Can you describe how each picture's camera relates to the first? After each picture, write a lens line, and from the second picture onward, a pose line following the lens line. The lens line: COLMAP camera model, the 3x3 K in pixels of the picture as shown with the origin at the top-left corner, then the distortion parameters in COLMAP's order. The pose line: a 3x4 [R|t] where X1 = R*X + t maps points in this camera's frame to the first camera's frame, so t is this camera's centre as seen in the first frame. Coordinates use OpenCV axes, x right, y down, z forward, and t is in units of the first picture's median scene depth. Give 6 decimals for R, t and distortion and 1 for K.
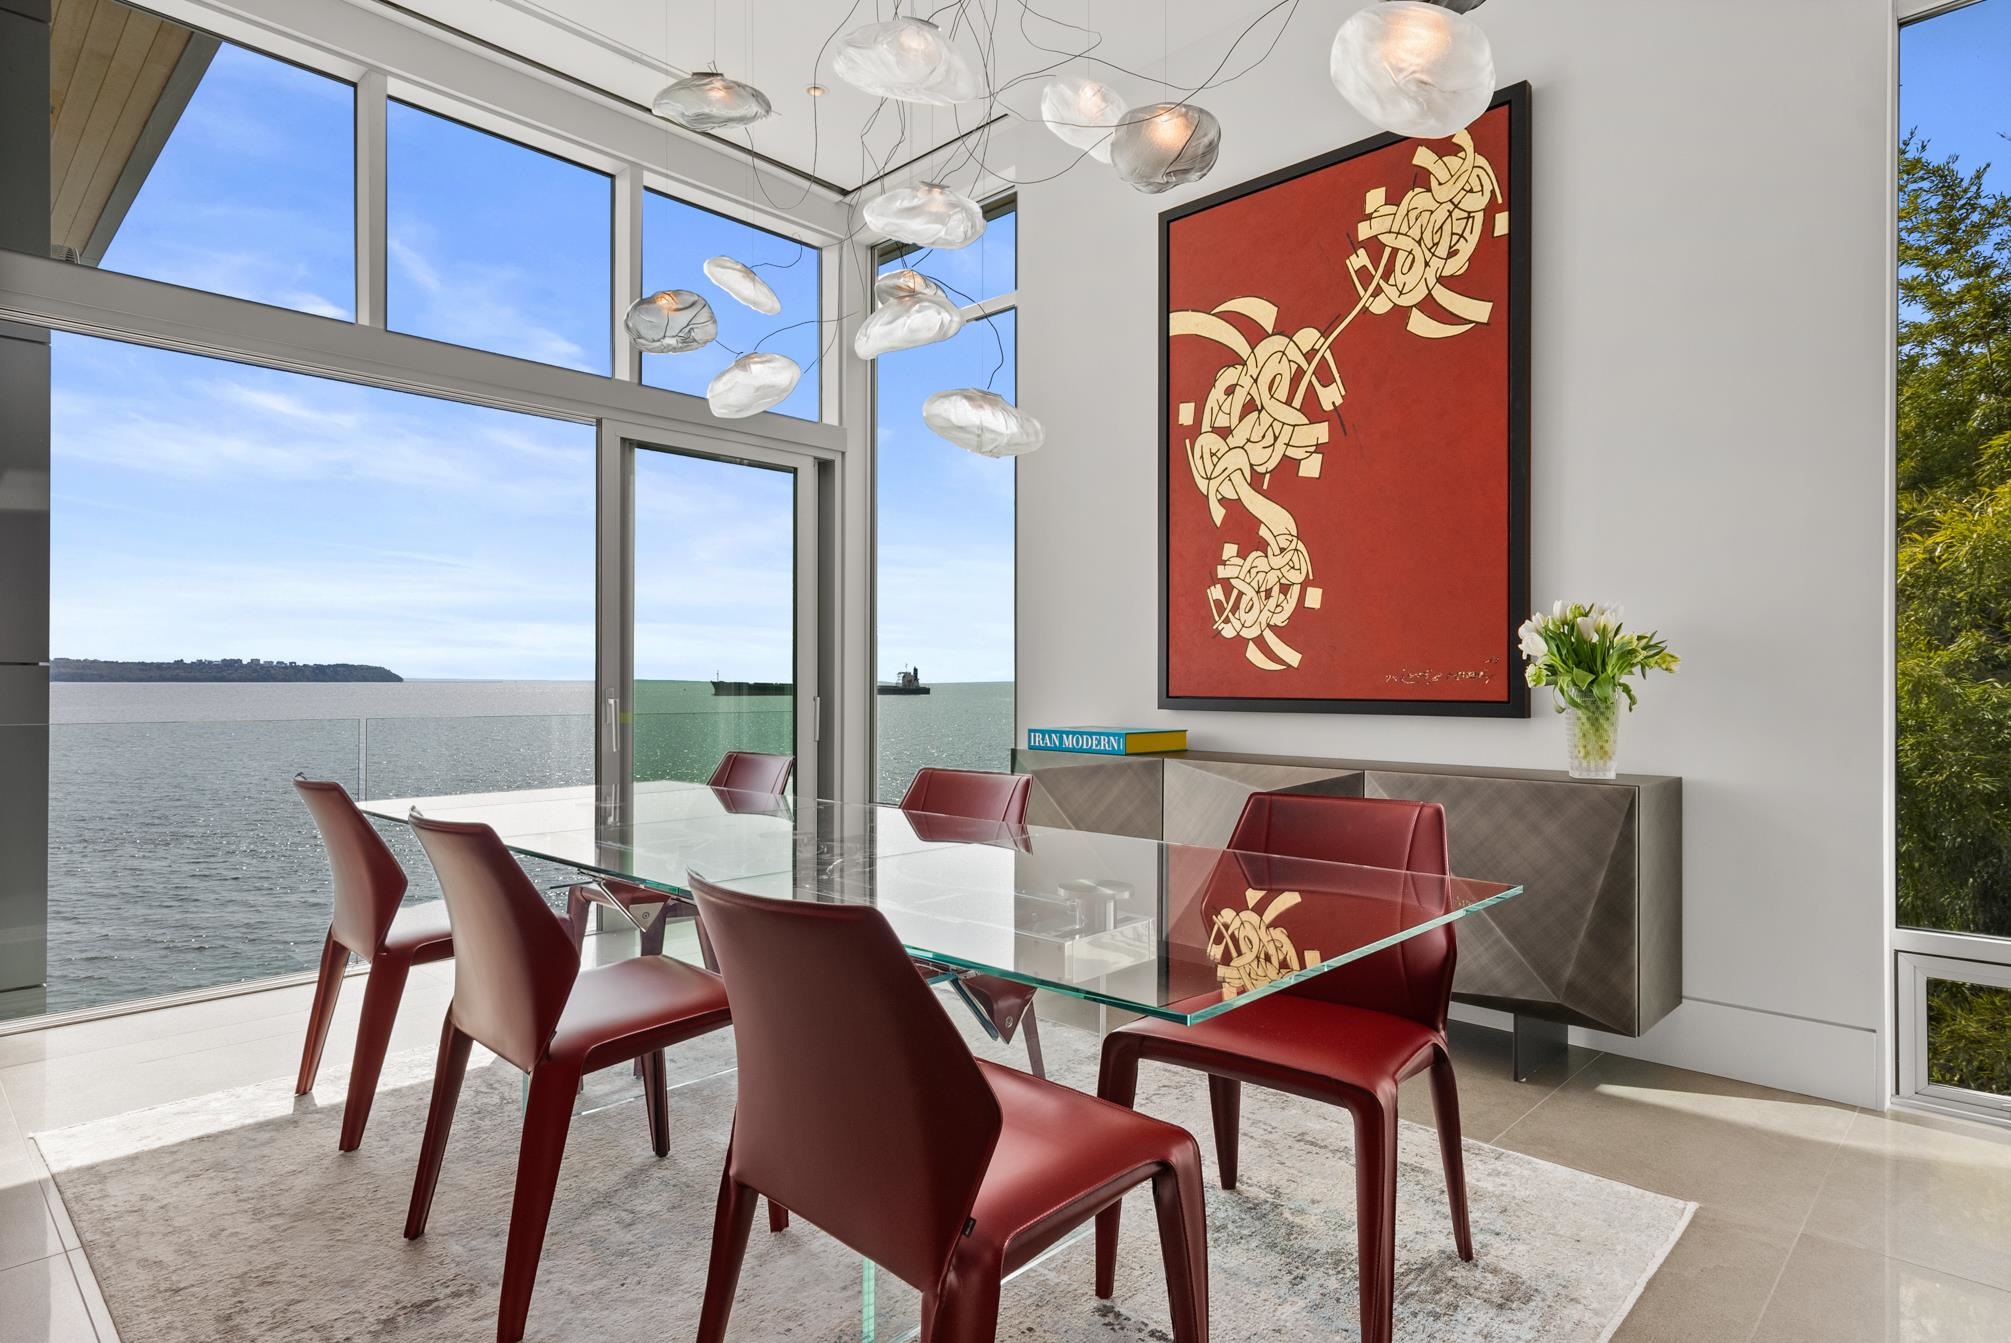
lens RADIAL K [[1089.3, 0, 1004.9], [0, 1089.3, 682.1], [0, 0, 1]] dist [-0.004334, 0.000226]
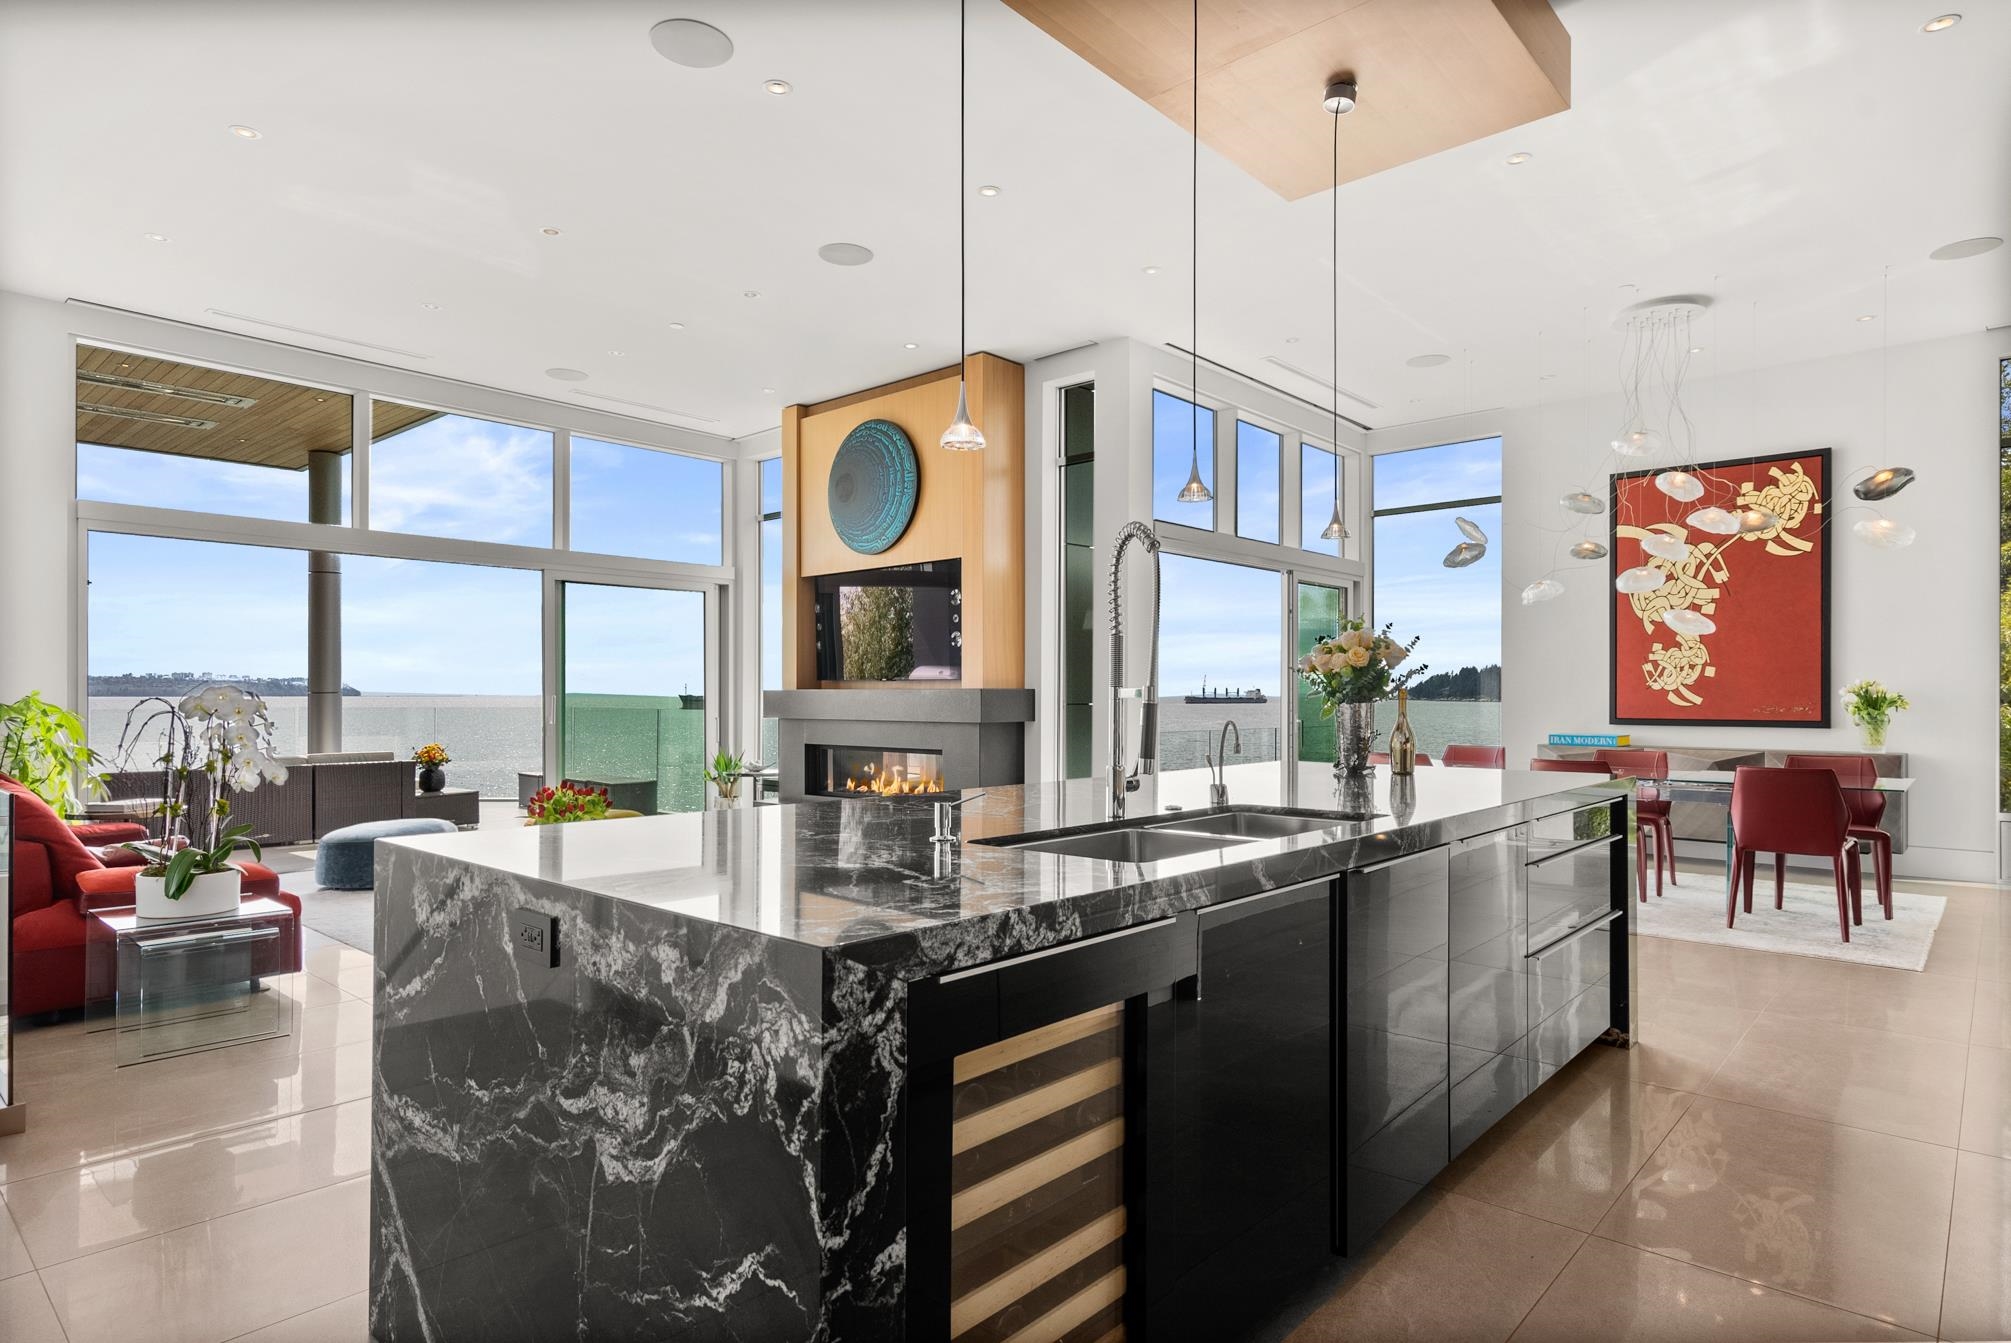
lens RADIAL K [[1109.8, 0, 1008.6], [0, 1109.8, 693.1], [0, 0, 1]] dist [0.016574, -0.001392]
pose [[0.997655, -0.001719, 0.068427, -1.217420], [0.001796, 0.999998, -0.001059, -0.036144], [-0.068425, 0.001180, 0.997656, -1.059635]]
